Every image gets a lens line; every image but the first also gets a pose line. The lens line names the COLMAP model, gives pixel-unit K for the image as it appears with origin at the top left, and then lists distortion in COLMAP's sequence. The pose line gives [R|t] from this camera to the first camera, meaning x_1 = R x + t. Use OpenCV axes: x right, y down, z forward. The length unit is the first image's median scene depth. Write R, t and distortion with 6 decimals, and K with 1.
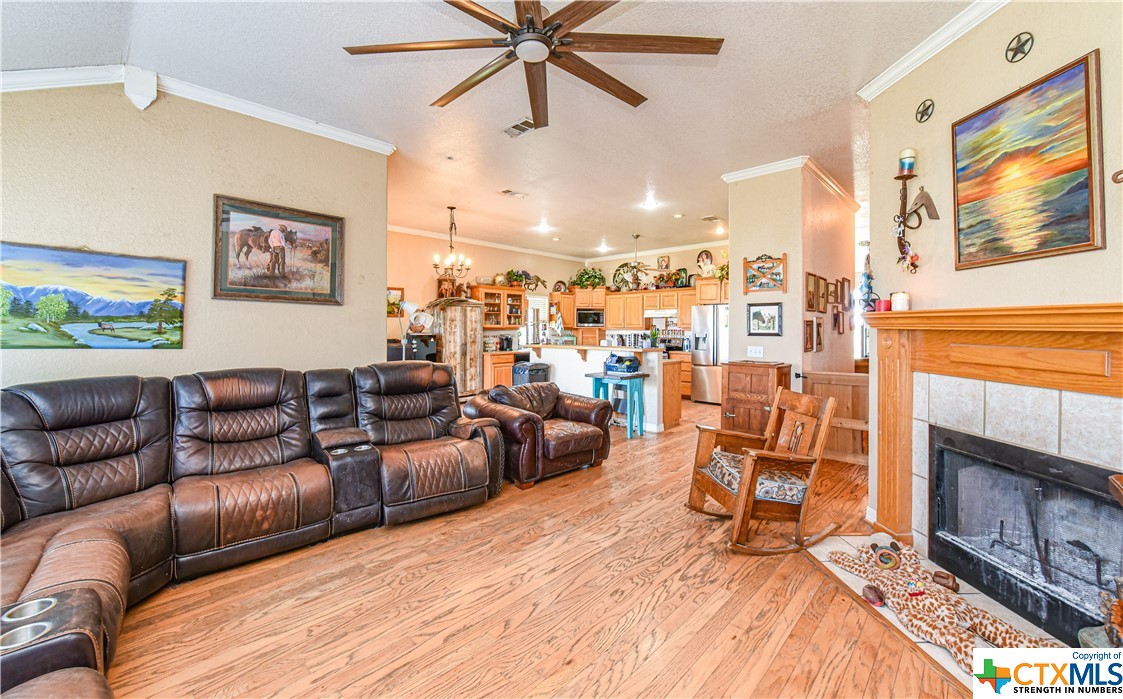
lens RADIAL K [[456.5, 0, 560.4], [0, 456.5, 322.5], [0, 0, 1]] dist [0.000058, 0.000019]
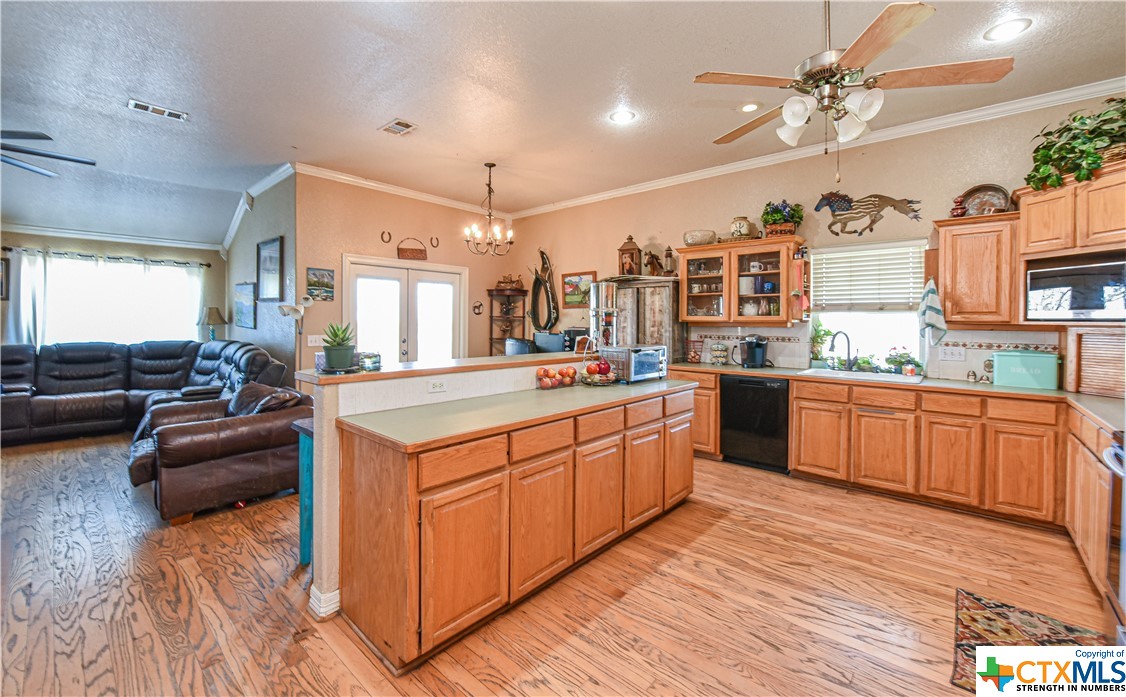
lens RADIAL K [[441.6, 0, 560.9], [0, 441.6, 318.9], [0, 0, 1]] dist [0.001243, 0.000091]
pose [[0.022285, -0.003971, -0.999744, 0.400687], [0.002319, 0.999990, -0.003921, 0.010334], [0.999749, -0.002231, 0.022294, 0.859307]]
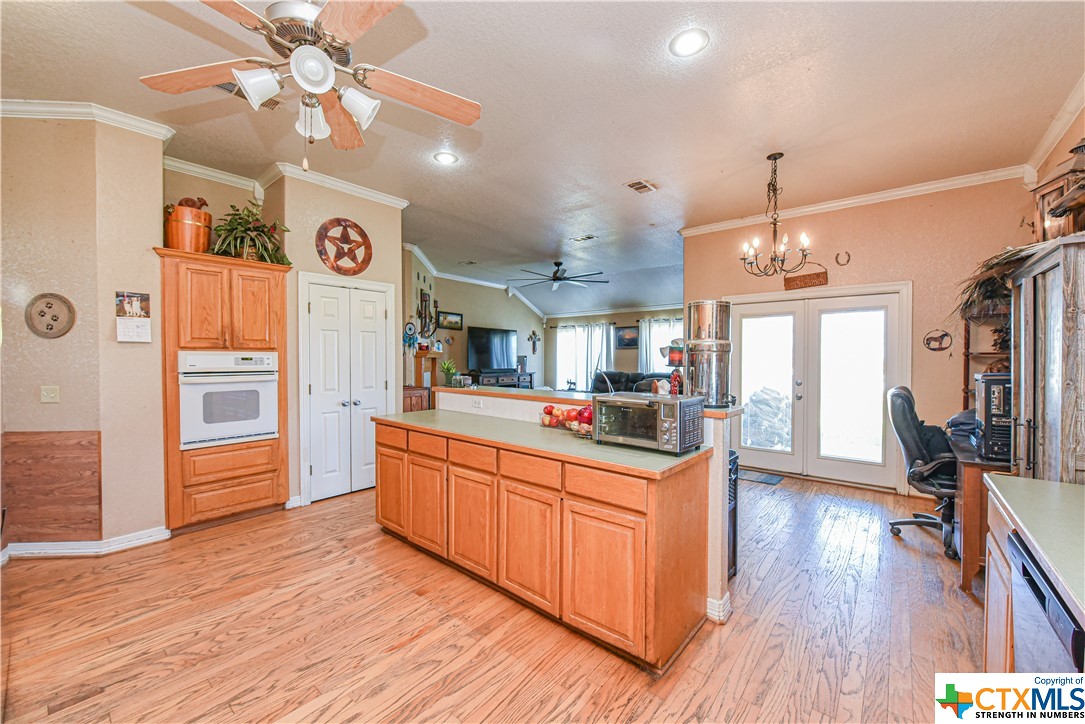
lens RADIAL K [[428.9, 0, 542.5], [0, 428.9, 362.0], [0, 0, 1]] dist [-0.001726, -0.000154]
pose [[-0.998619, -0.002490, -0.052470, 0.070406], [-0.002344, 0.999993, -0.002841, 0.014561], [0.052477, -0.002714, -0.998618, 1.199474]]
